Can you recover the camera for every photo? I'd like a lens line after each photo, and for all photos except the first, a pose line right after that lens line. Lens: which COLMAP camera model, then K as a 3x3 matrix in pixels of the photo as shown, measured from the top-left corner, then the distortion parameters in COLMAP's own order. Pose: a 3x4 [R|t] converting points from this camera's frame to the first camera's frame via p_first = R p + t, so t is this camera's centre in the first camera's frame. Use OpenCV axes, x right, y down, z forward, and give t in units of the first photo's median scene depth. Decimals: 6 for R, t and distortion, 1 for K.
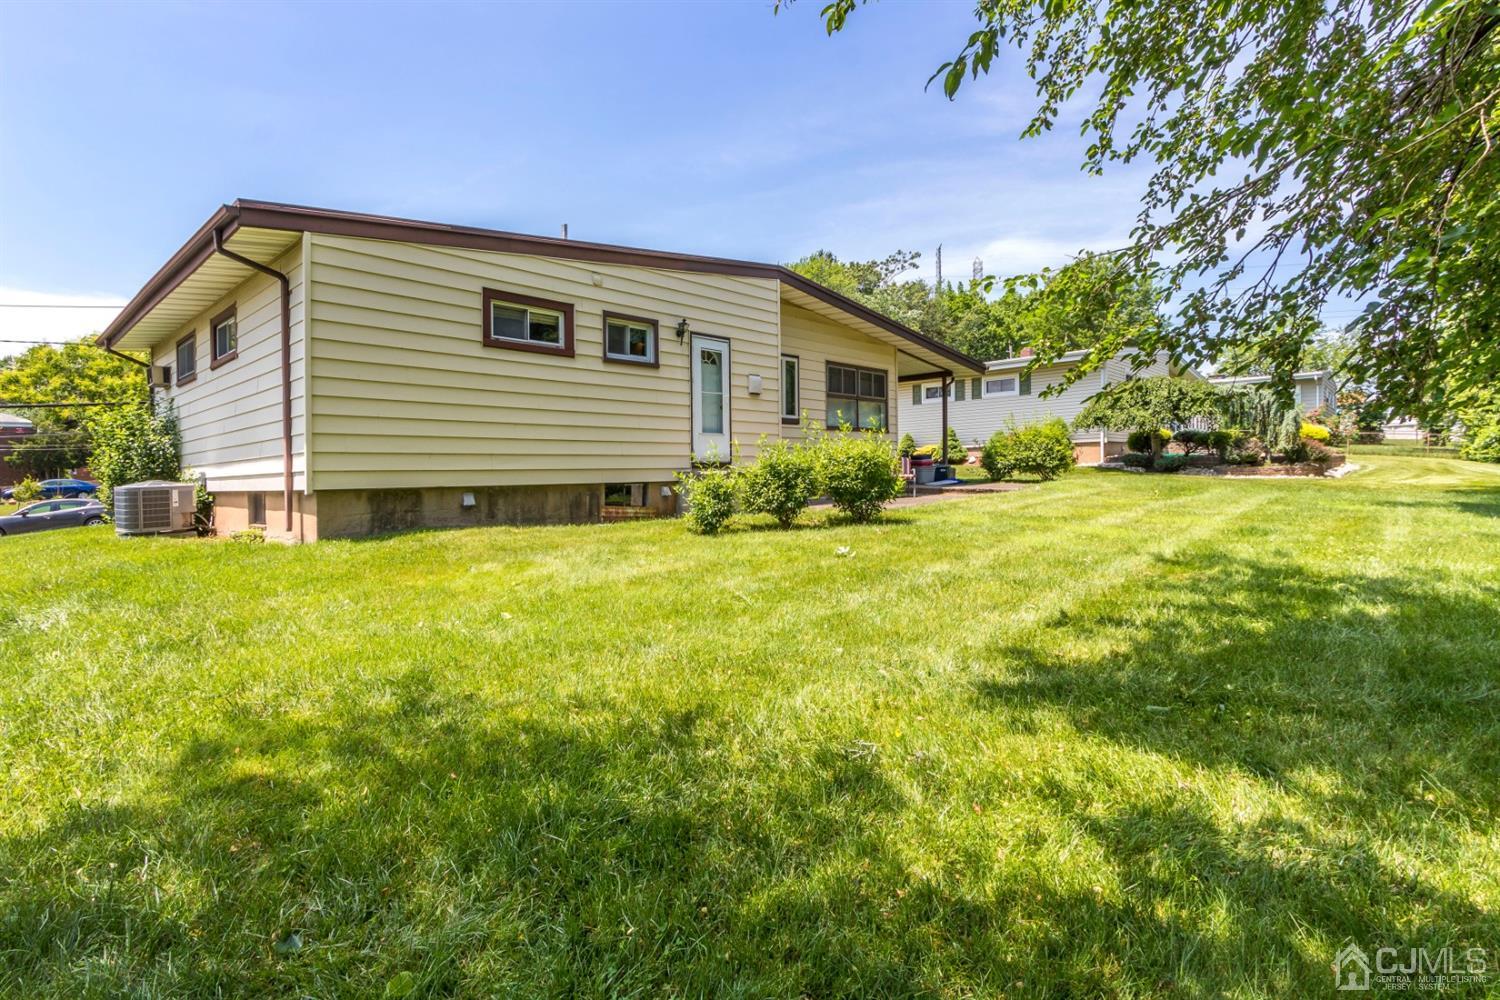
lens RADIAL K [[713.7, 0, 750.0], [0, 713.7, 500.0], [0, 0, 1]] dist [-0.027118, -0.000233]
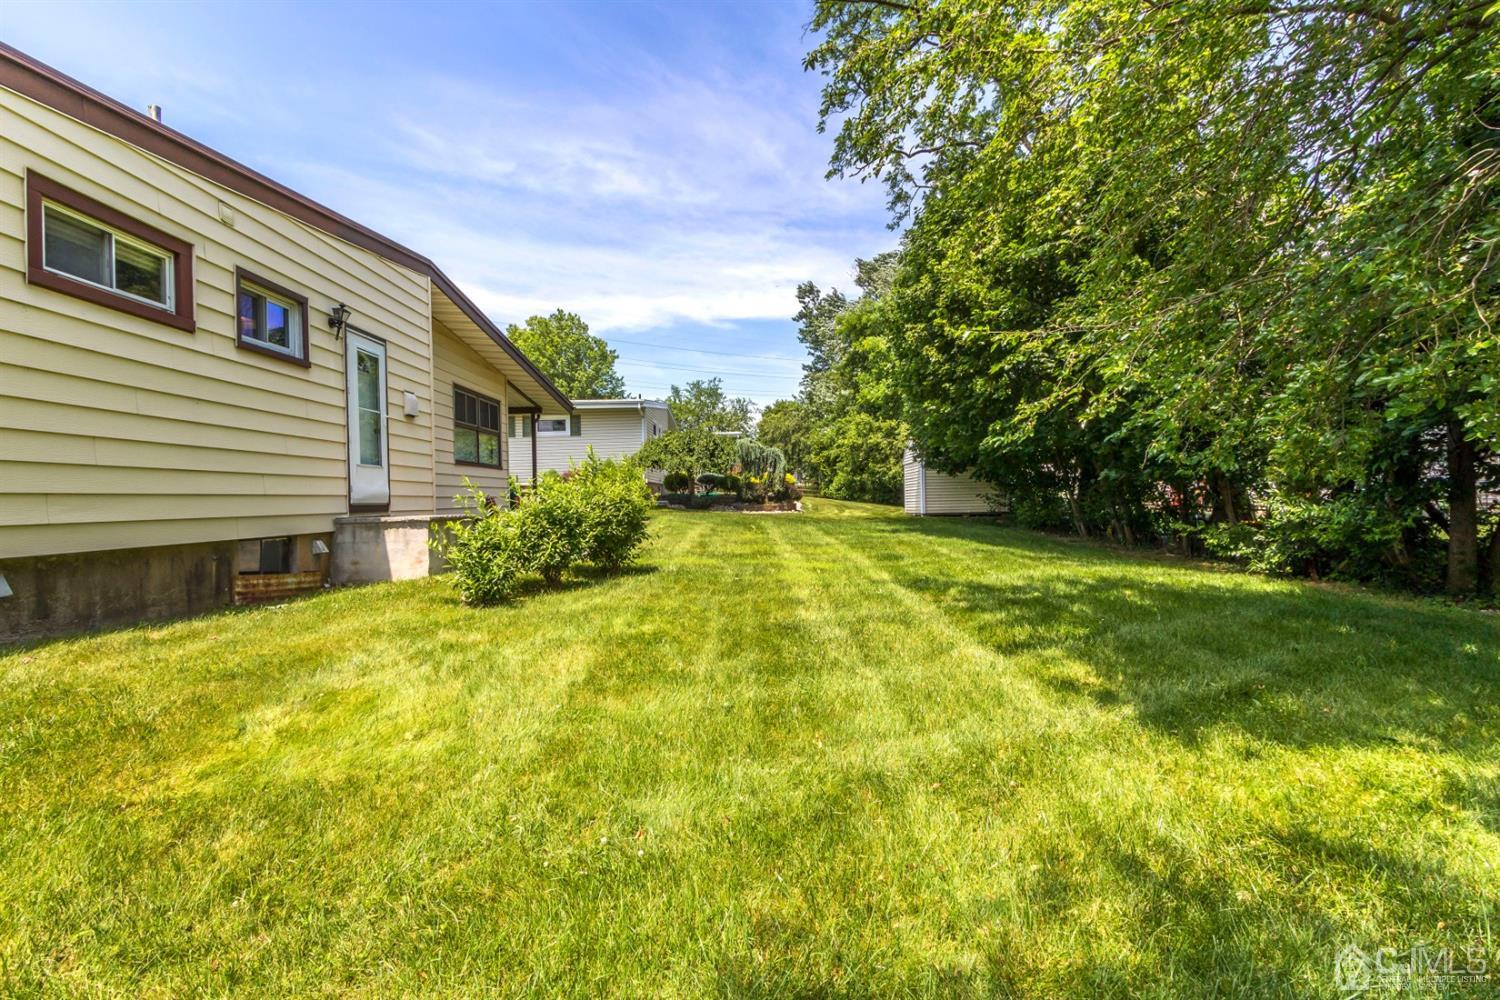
lens RADIAL K [[683.5, 0, 750.1], [0, 683.5, 498.0], [0, 0, 1]] dist [0.001608, -0.000855]
pose [[0.706594, 0.003681, 0.707610, -0.292153], [0.032804, 0.998741, -0.037953, -0.021184], [-0.706859, 0.050030, 0.705583, 0.240815]]
